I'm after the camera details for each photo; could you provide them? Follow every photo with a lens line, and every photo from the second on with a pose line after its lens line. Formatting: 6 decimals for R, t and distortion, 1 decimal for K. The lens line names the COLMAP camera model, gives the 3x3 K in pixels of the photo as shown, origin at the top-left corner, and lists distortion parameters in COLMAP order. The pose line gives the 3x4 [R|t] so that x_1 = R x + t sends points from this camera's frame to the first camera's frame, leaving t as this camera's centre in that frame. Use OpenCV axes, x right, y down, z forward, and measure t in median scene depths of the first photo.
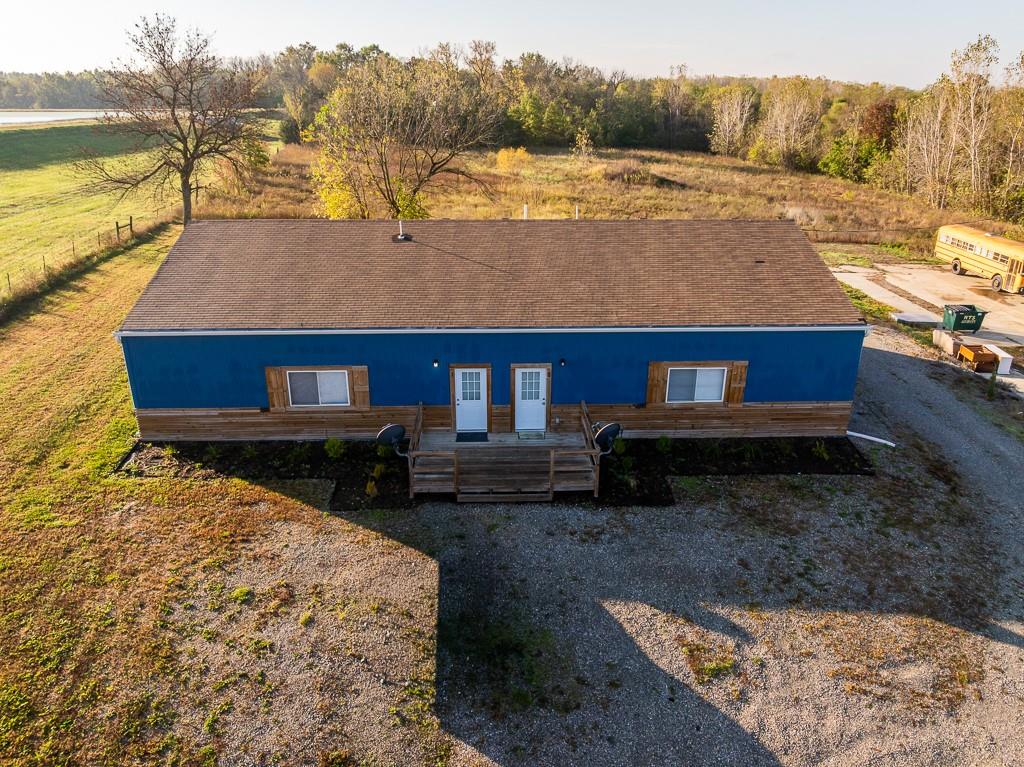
lens RADIAL K [[724.6, 0, 512.0], [0, 724.6, 383.5], [0, 0, 1]] dist [-0.057648, 0.028401]
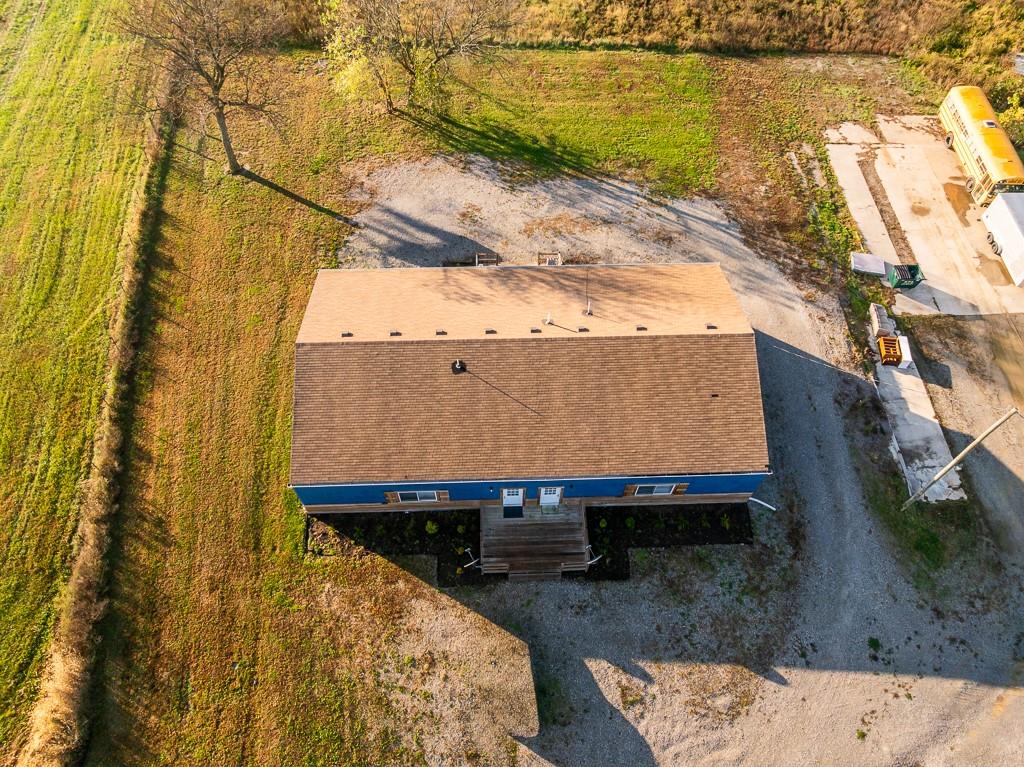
lens RADIAL K [[724.6, 0, 512.0], [0, 724.6, 383.5], [0, 0, 1]] dist [-0.057648, 0.028401]
pose [[0.999985, 0.001357, 0.005373, -0.076168], [-0.004255, 0.809216, 0.587496, -1.260931], [-0.003551, -0.587510, 0.809209, -0.162349]]
